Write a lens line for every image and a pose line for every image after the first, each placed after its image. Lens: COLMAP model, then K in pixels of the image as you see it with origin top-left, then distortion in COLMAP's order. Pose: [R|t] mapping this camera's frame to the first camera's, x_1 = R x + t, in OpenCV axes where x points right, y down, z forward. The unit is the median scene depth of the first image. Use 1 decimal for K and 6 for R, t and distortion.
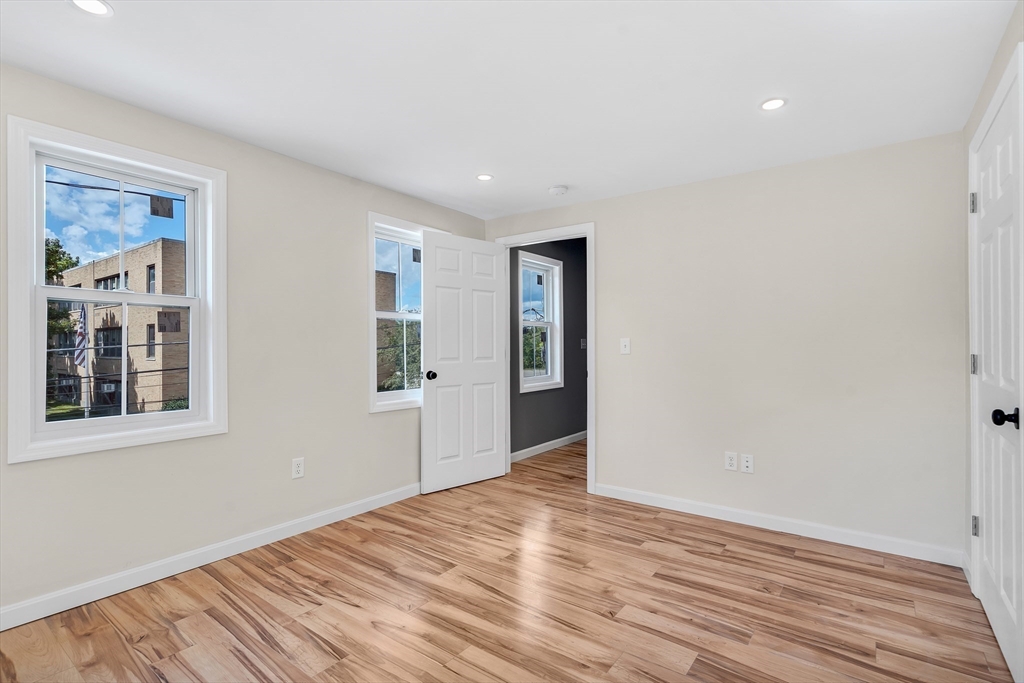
lens RADIAL K [[476.7, 0, 510.3], [0, 476.7, 347.1], [0, 0, 1]] dist [-0.000224, 0.000286]
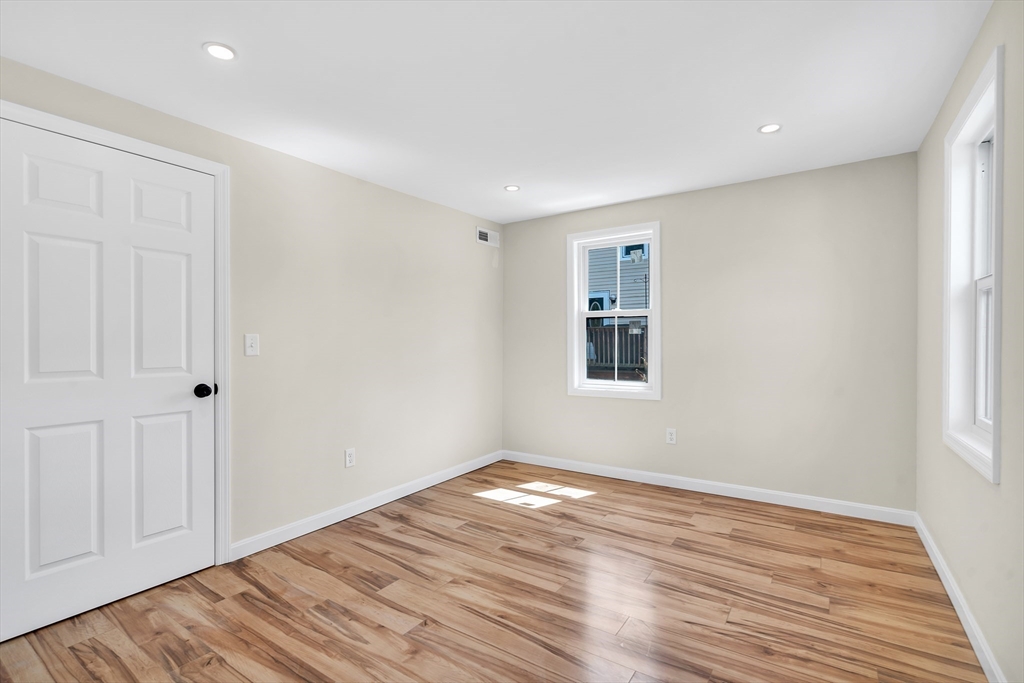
lens RADIAL K [[476.7, 0, 510.3], [0, 476.7, 347.1], [0, 0, 1]] dist [-0.000224, 0.000286]
pose [[-0.998991, 0.005854, -0.044536, 0.077723], [0.005355, 0.999922, 0.011313, -0.022250], [0.044598, 0.011063, -0.998944, 1.995667]]
